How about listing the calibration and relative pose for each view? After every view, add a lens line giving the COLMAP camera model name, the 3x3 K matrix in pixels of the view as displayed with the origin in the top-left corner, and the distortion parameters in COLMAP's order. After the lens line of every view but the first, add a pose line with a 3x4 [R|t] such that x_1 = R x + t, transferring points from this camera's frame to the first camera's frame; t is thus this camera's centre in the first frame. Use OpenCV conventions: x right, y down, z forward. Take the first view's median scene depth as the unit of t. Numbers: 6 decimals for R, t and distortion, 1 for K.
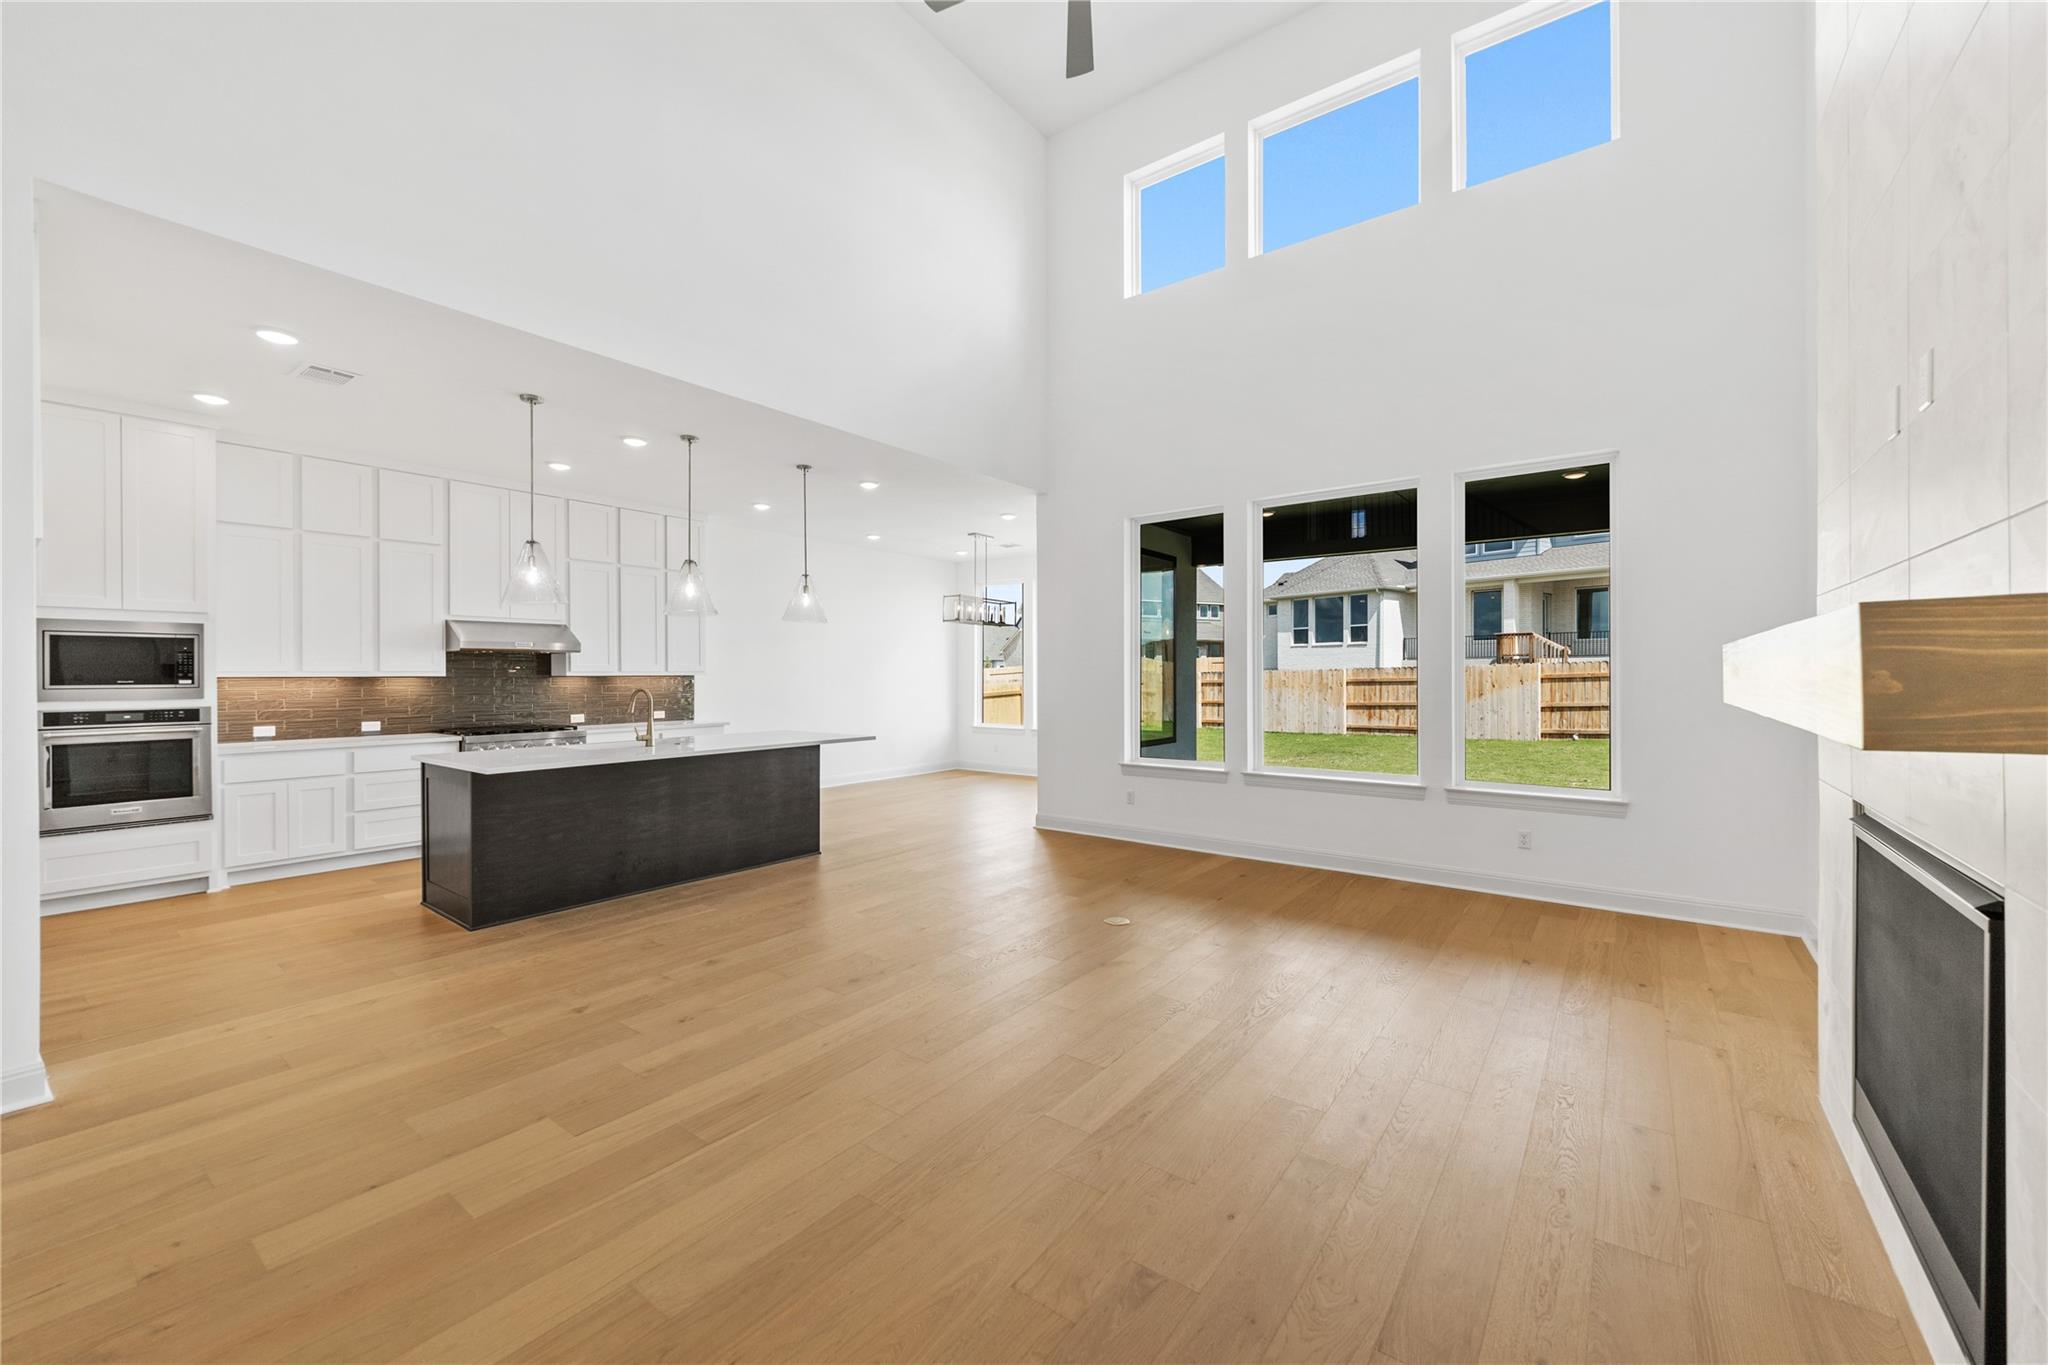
lens RADIAL K [[803.8, 0, 1015.4], [0, 803.8, 673.8], [0, 0, 1]] dist [0.002575, -0.000134]
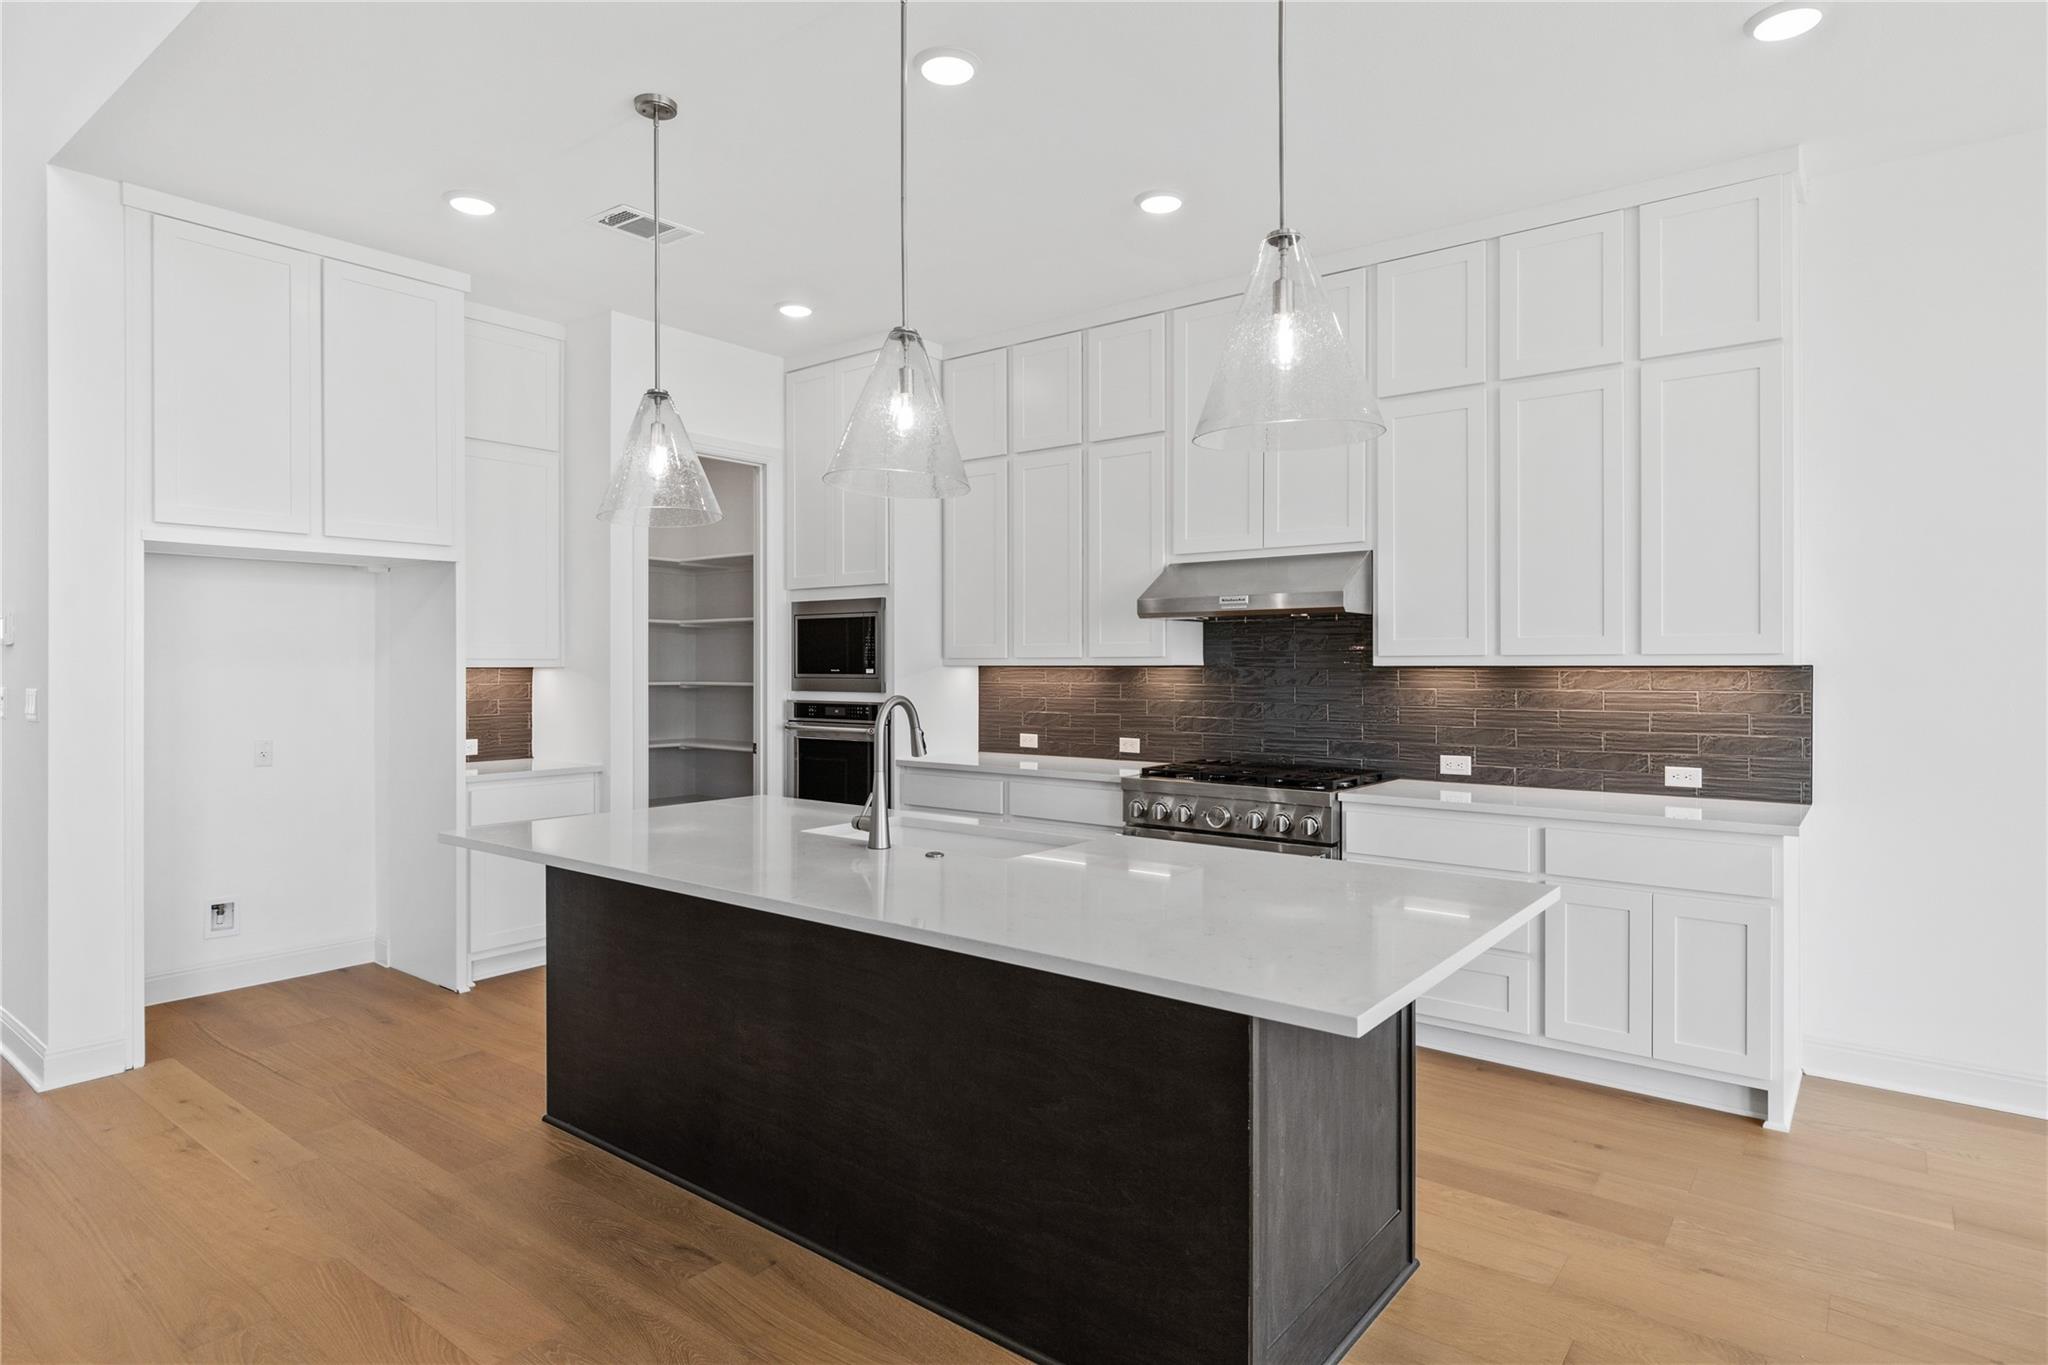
lens RADIAL K [[1120.8, 0, 1021.7], [0, 1120.8, 663.5], [0, 0, 1]] dist [0.002340, 0.000237]
pose [[-0.018762, 0.000621, -0.999824, 0.023140], [-0.000311, 1.000000, 0.000627, 0.000422], [0.999824, 0.000323, -0.018762, 0.316332]]
